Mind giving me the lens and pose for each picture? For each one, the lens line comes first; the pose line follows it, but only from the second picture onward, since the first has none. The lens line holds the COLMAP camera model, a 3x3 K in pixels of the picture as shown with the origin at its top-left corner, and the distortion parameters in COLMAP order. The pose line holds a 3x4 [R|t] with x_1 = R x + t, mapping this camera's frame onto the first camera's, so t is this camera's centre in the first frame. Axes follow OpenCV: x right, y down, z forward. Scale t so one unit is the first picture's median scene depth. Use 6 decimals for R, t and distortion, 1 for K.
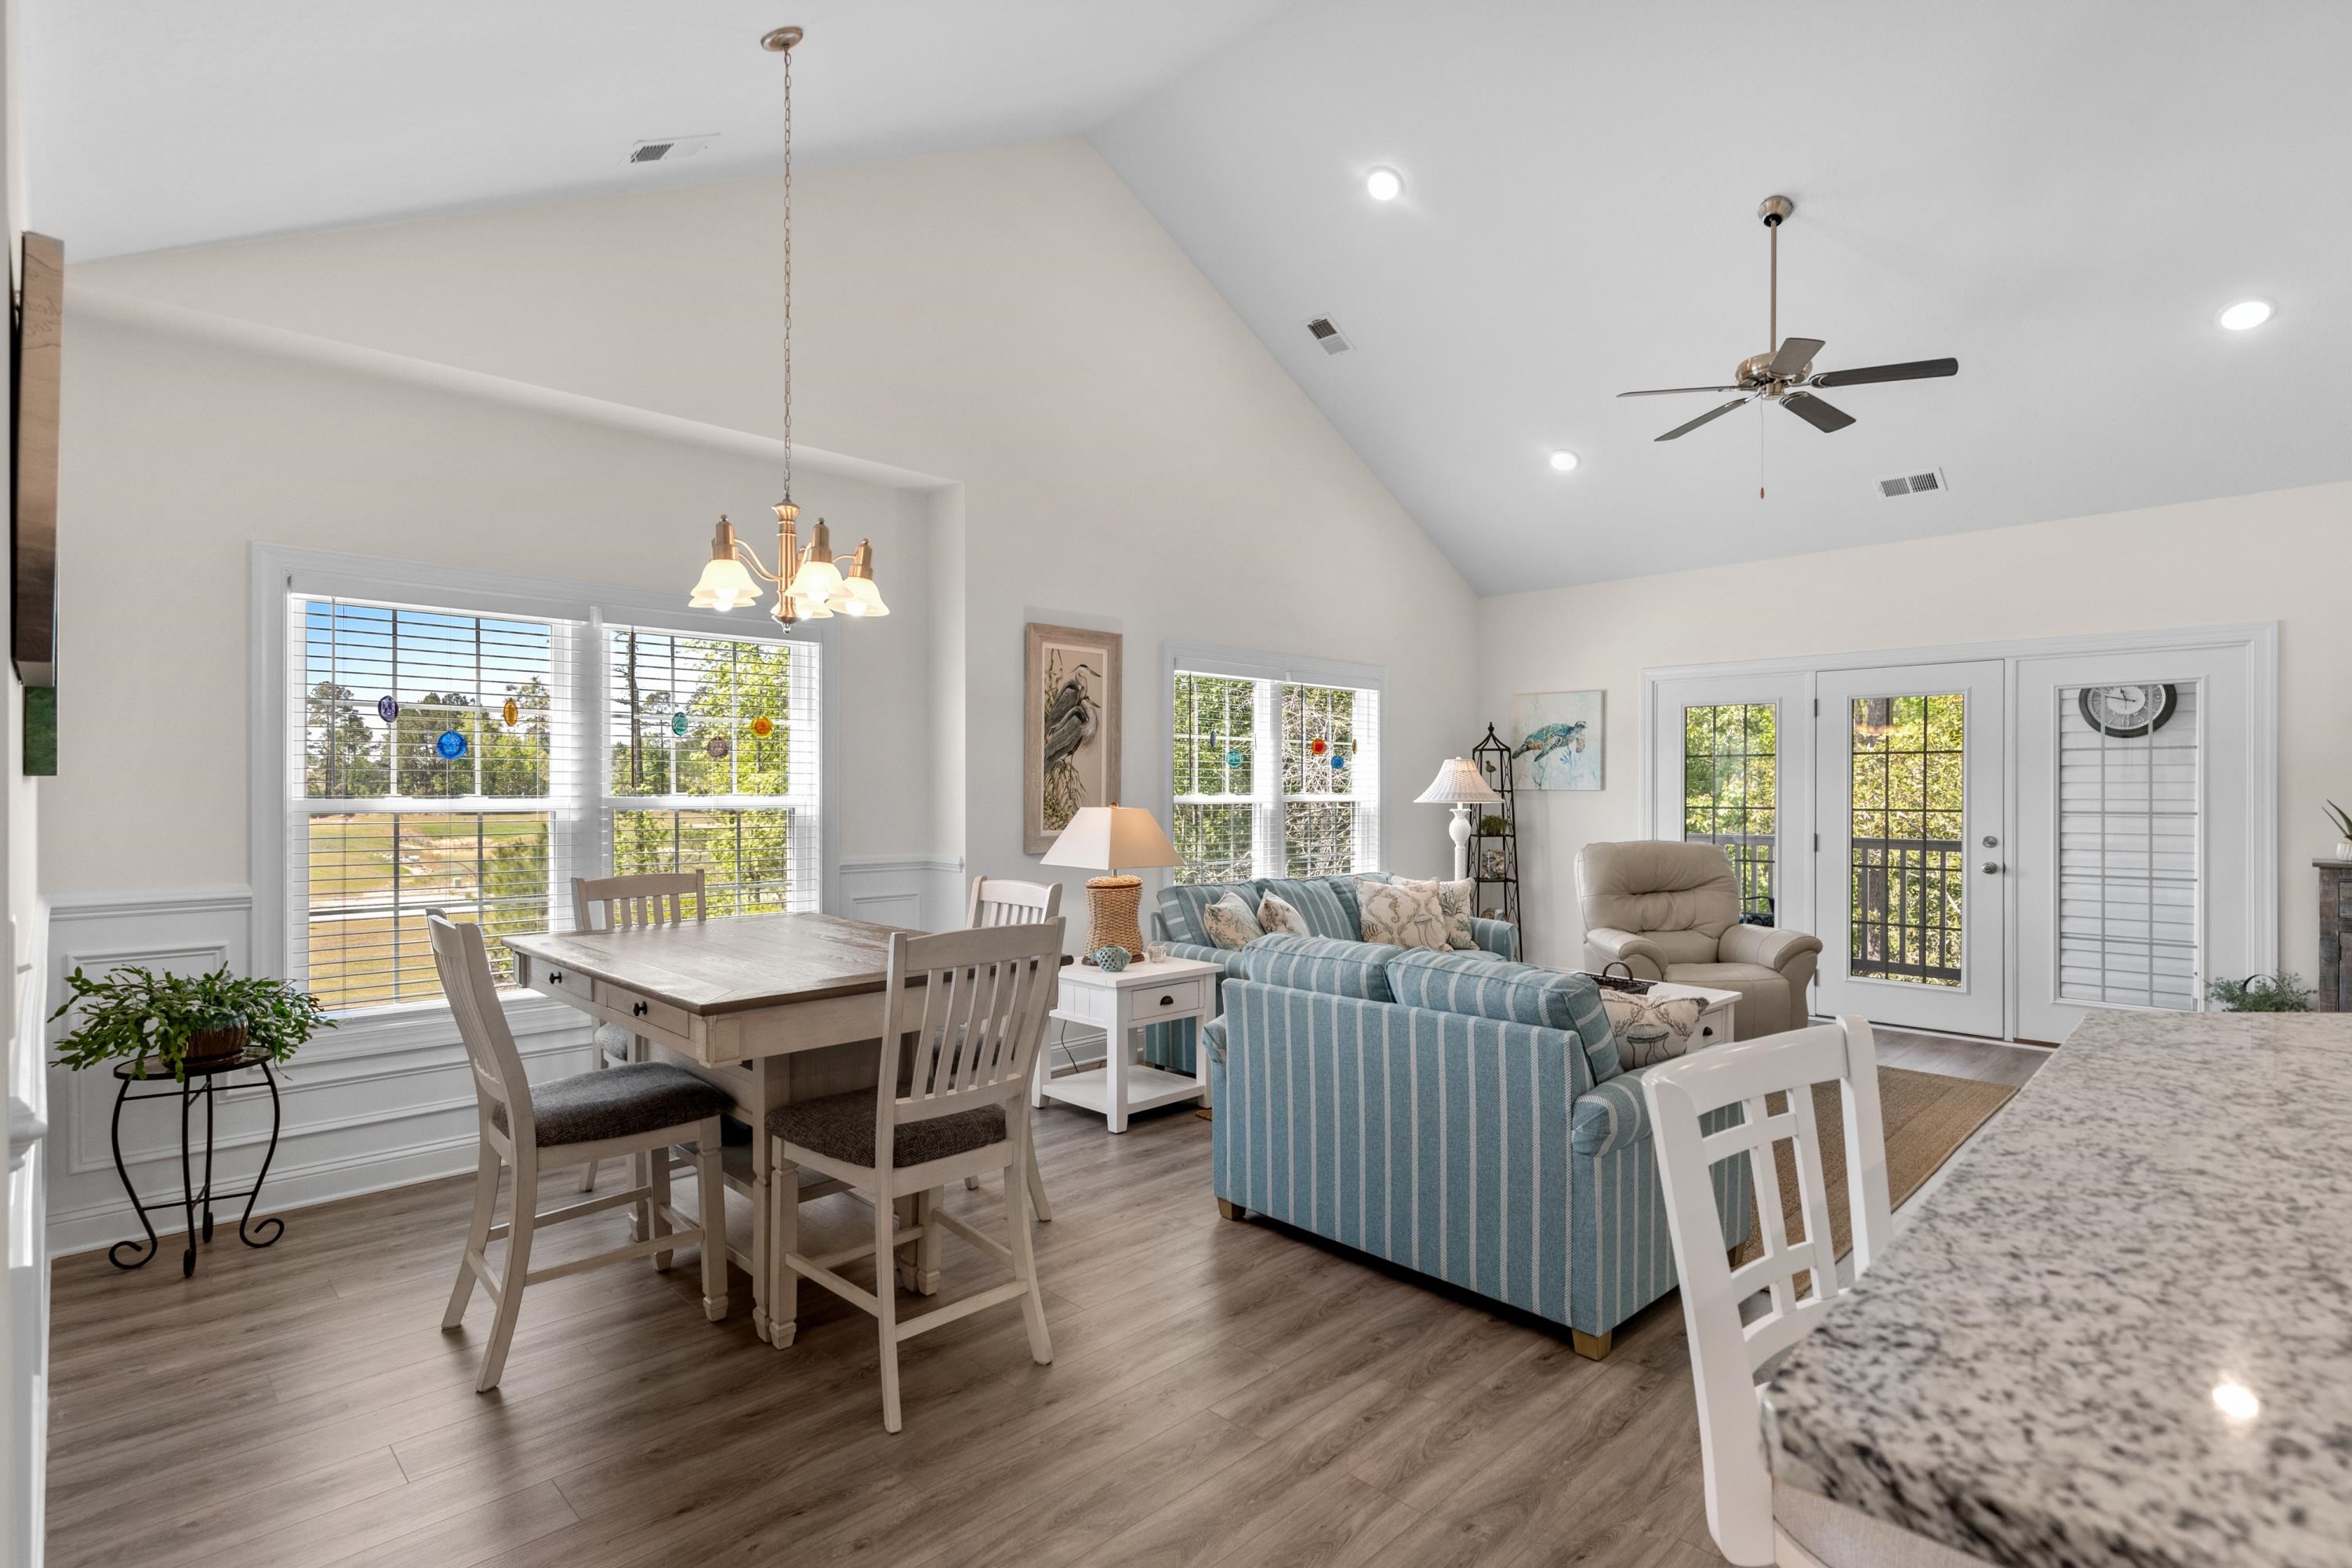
lens RADIAL K [[1147.1, 0, 1183.1], [0, 1147.1, 792.4], [0, 0, 1]] dist [-0.001868, 0.001138]
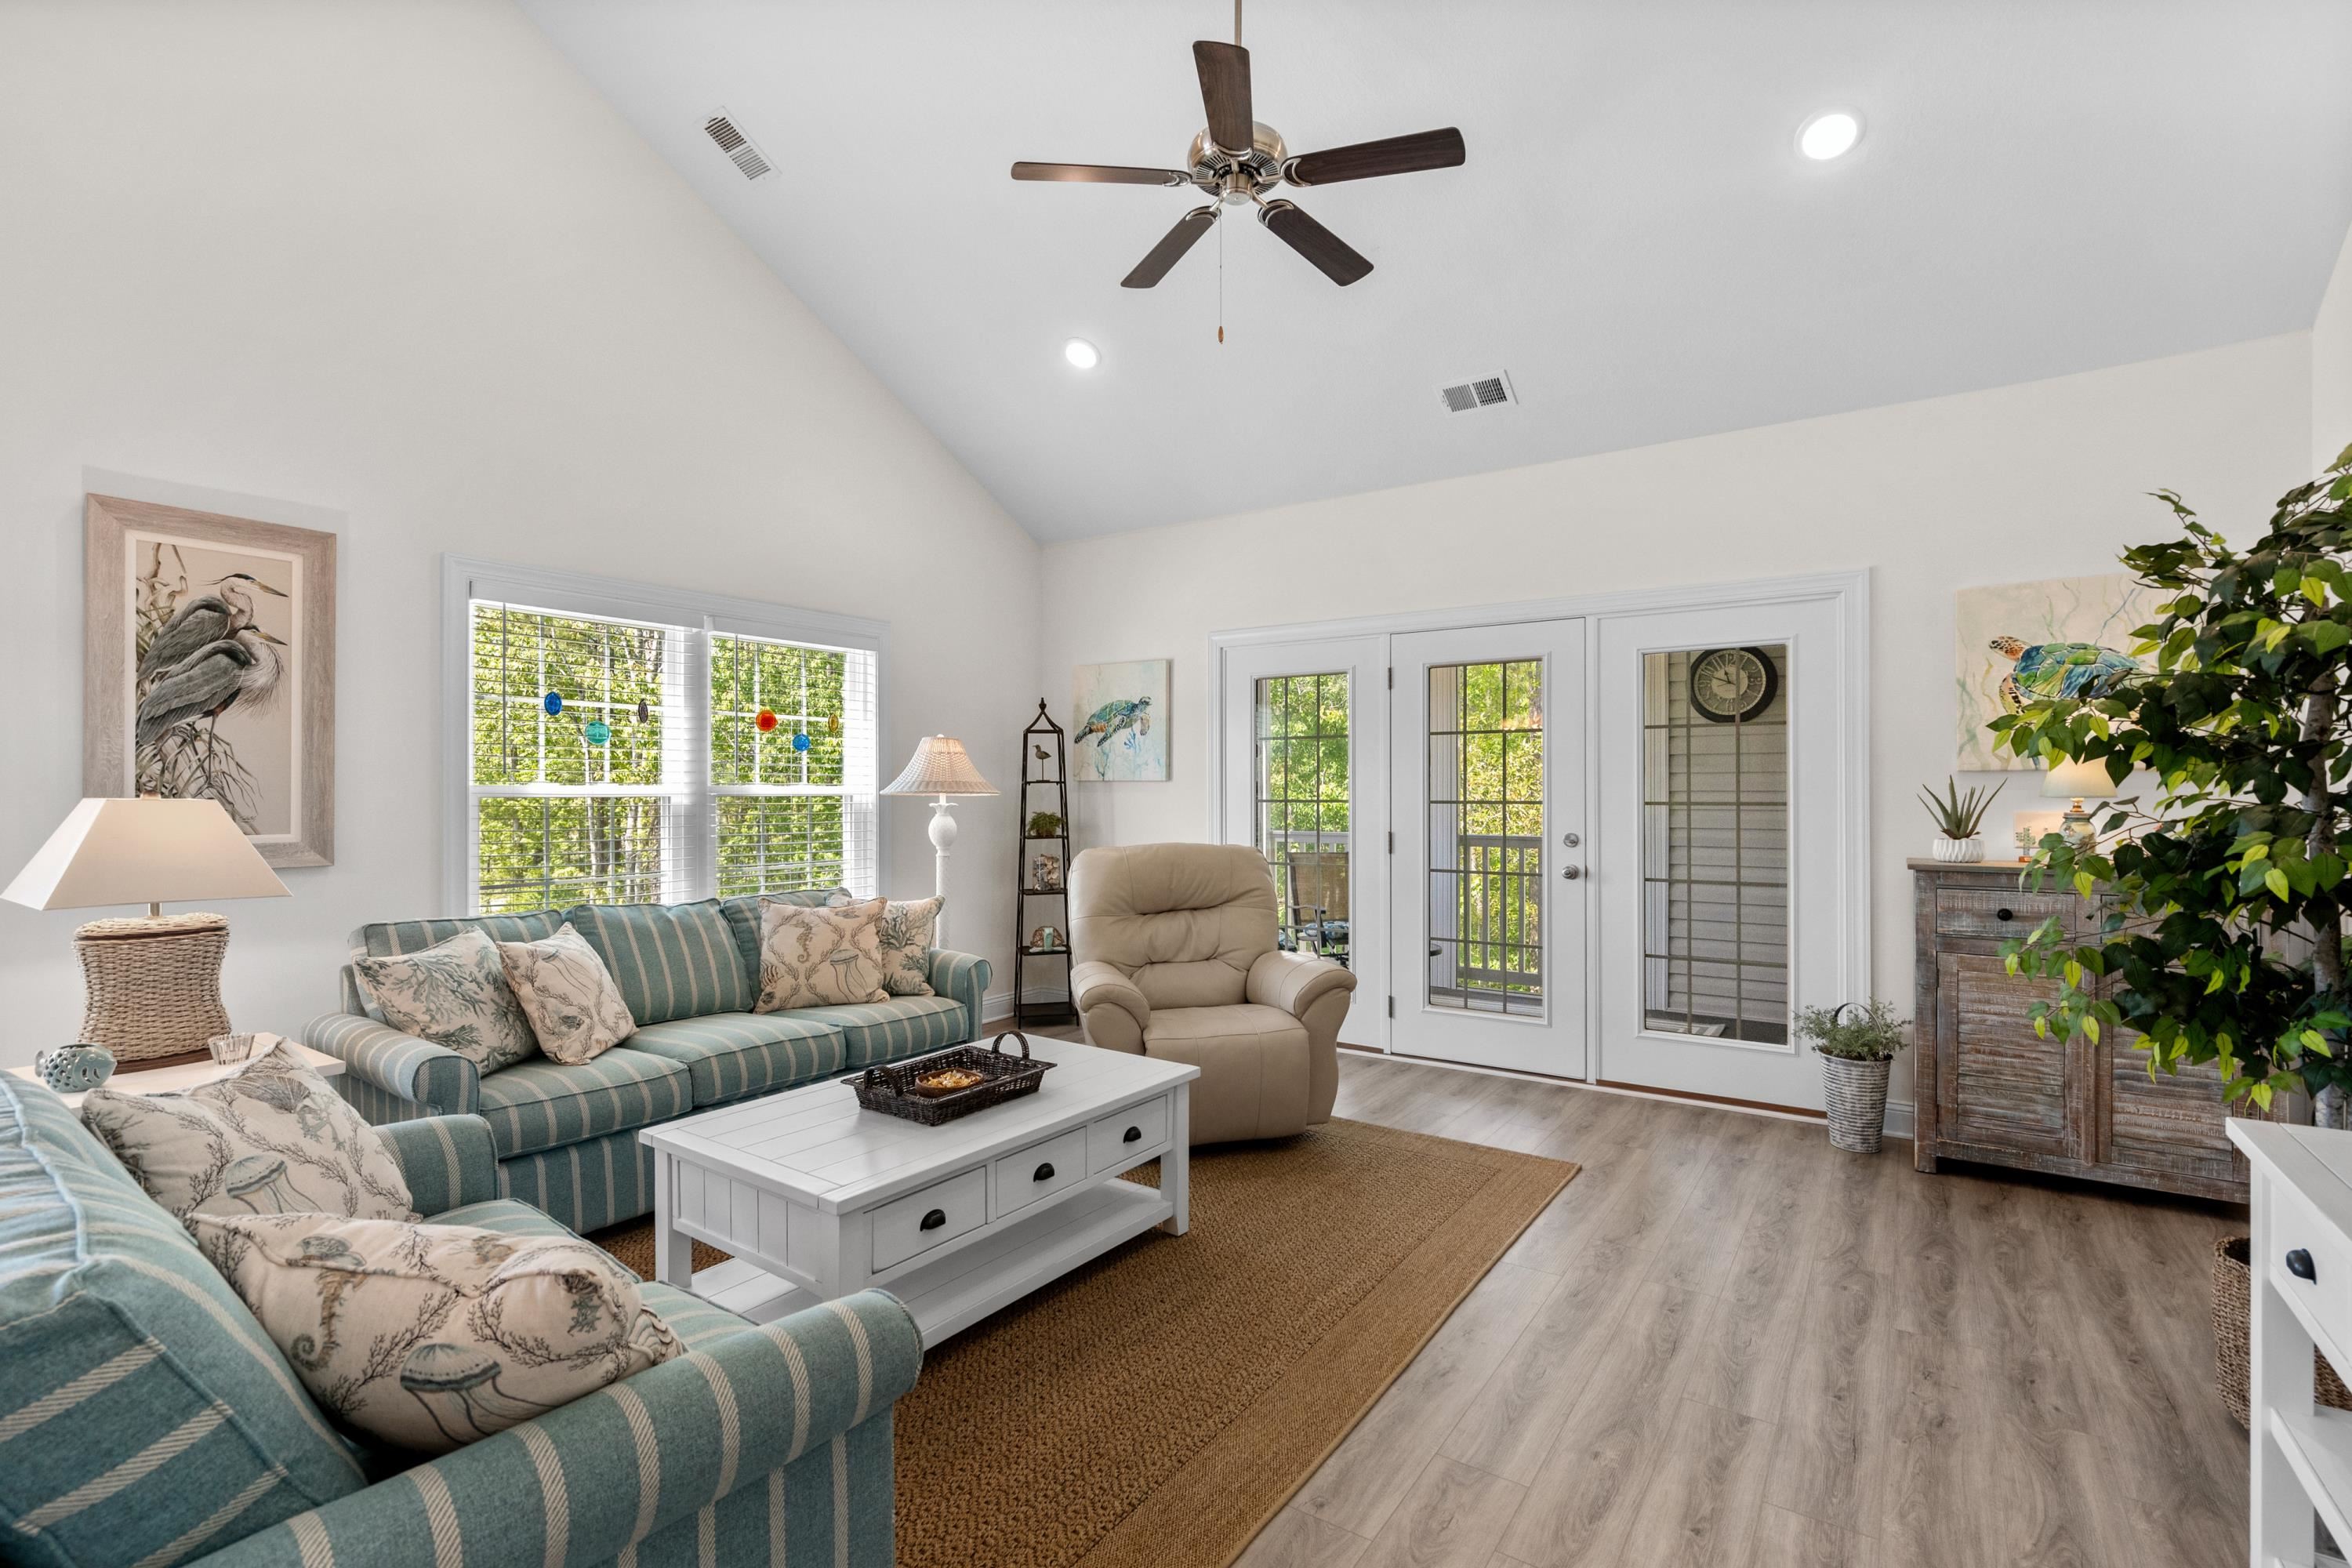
lens RADIAL K [[1078.9, 0, 1183.4], [0, 1078.9, 790.7], [0, 0, 1]] dist [-0.007435, 0.002755]
pose [[0.981466, -0.001217, 0.191634, 0.313331], [0.001808, 0.999994, -0.002907, 0.010417], [-0.191629, 0.003200, 0.981462, 0.326404]]
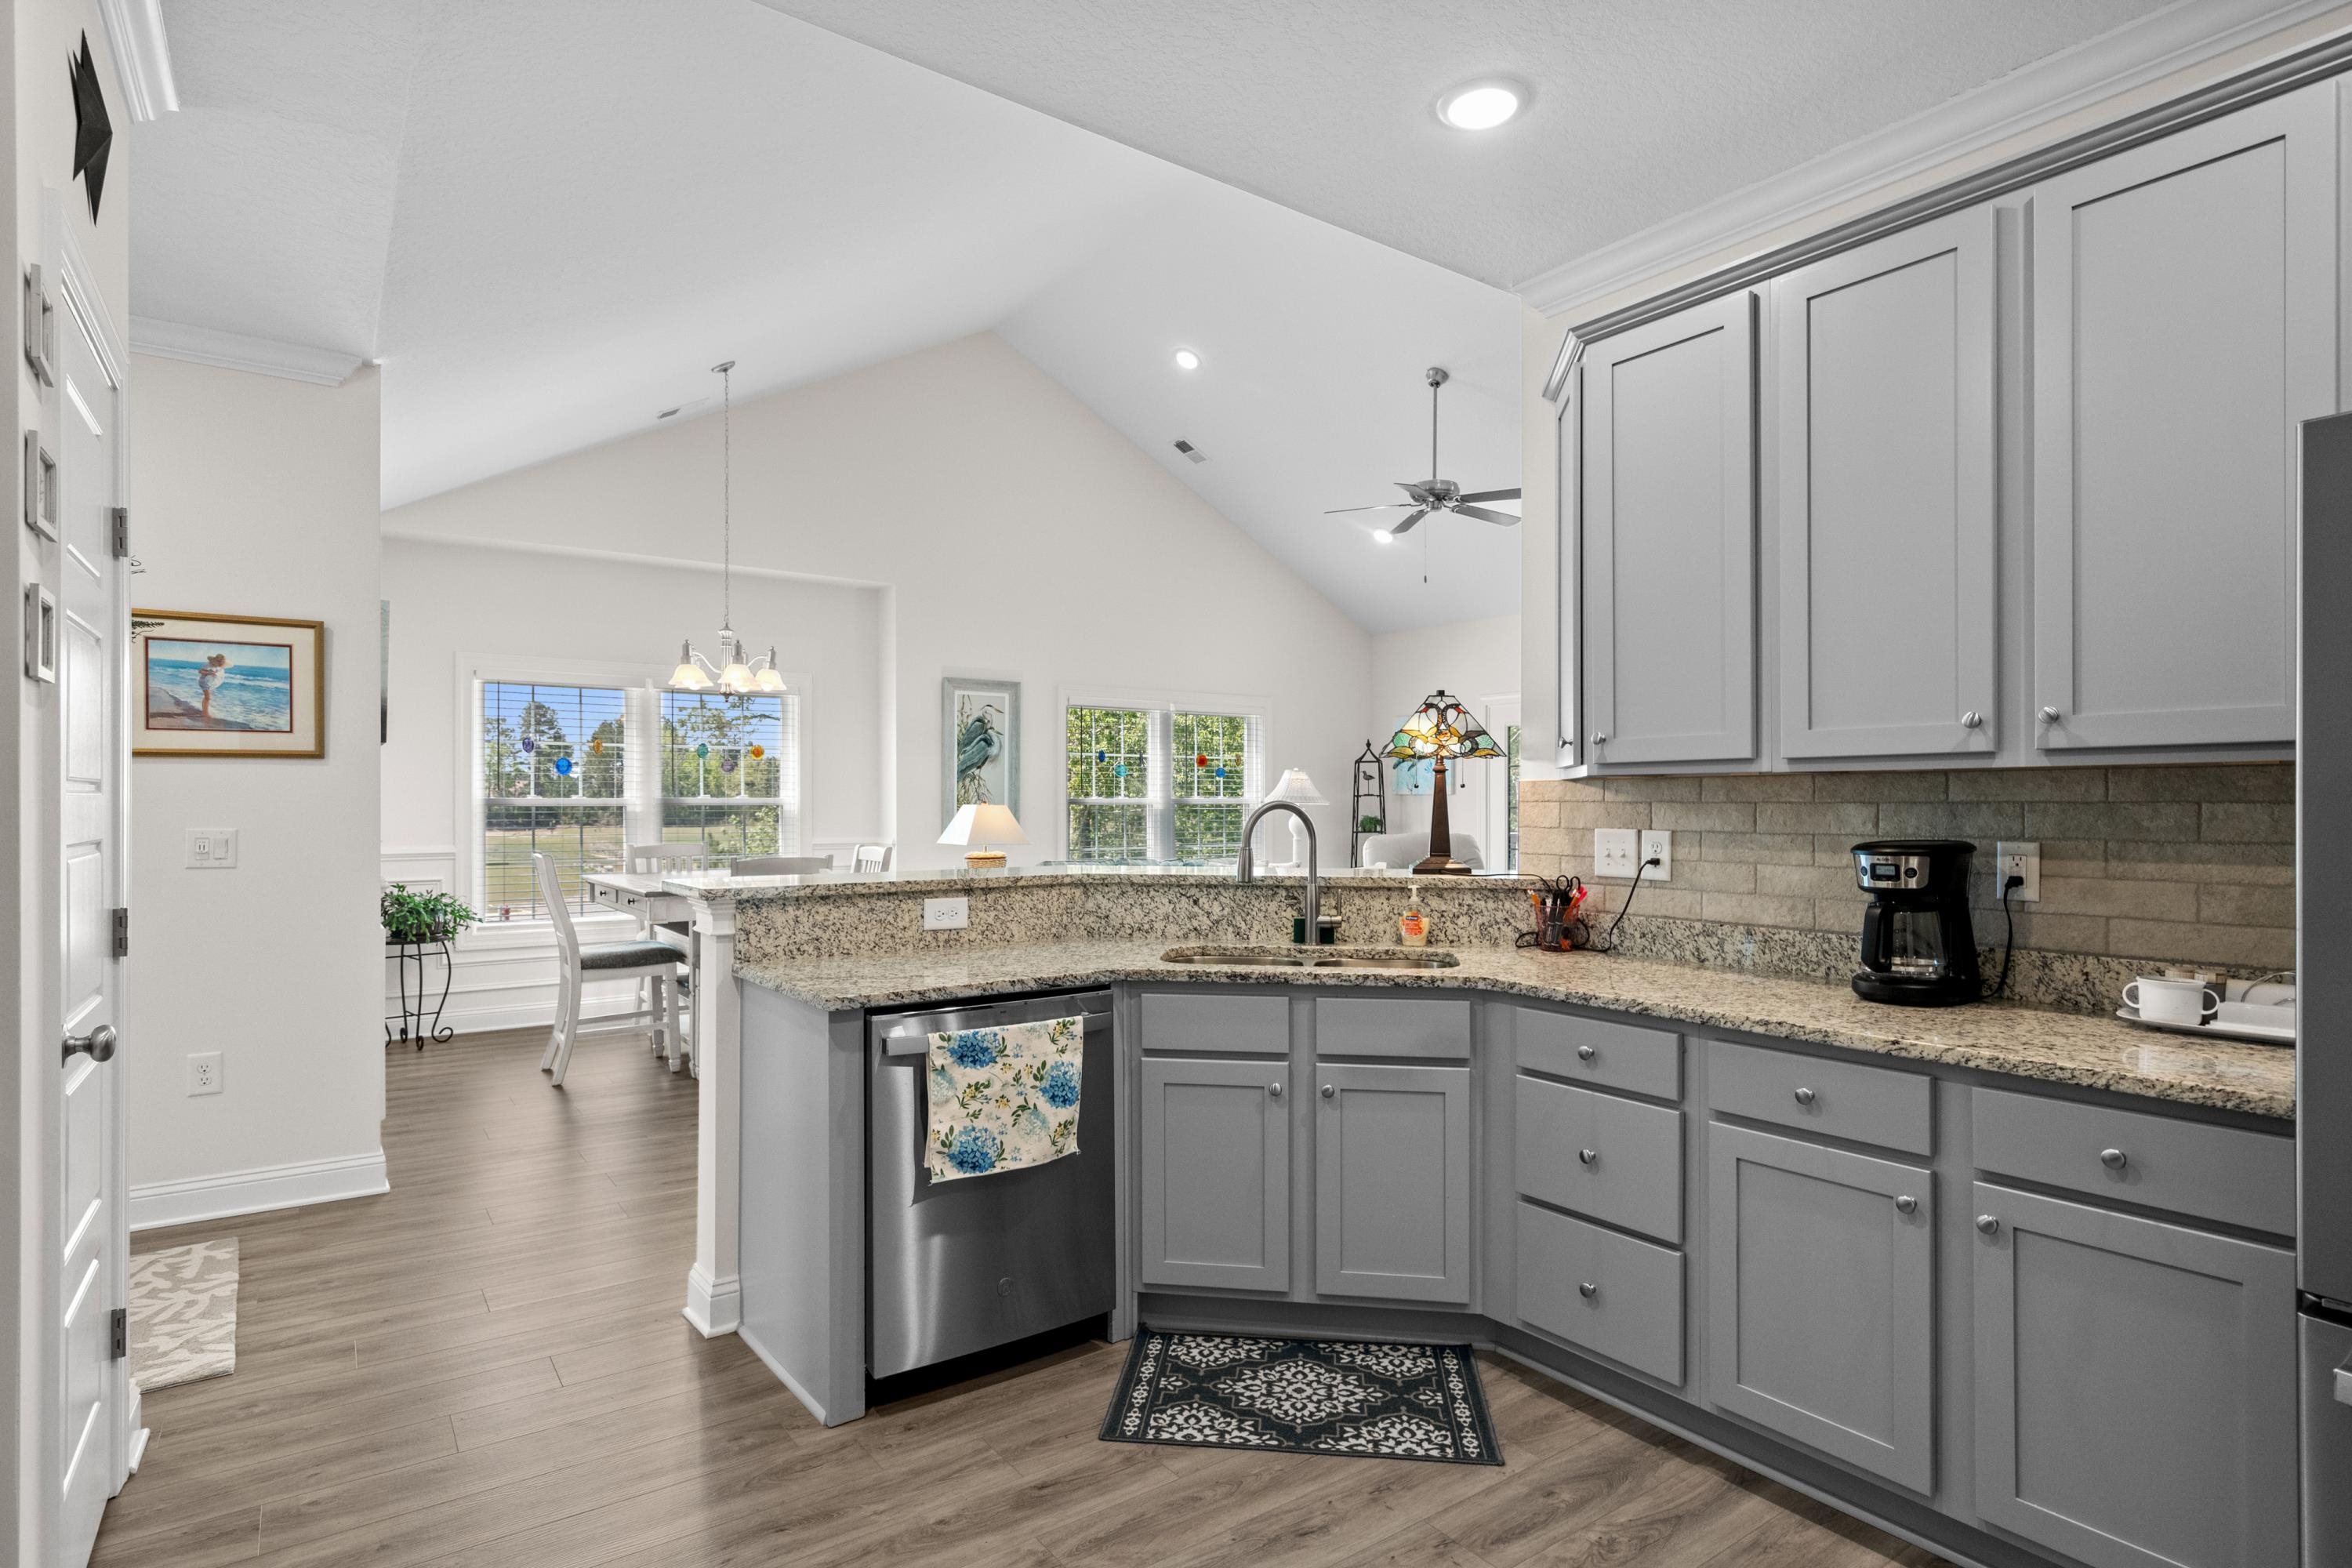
lens RADIAL K [[1210.7, 0, 1184.0], [0, 1210.7, 802.9], [0, 0, 1]] dist [0.000876, 0.002843]
pose [[0.988768, -0.002242, -0.149439, 0.379521], [0.001918, 0.999995, -0.002314, 0.013648], [0.149443, 0.002002, 0.988768, -0.446330]]
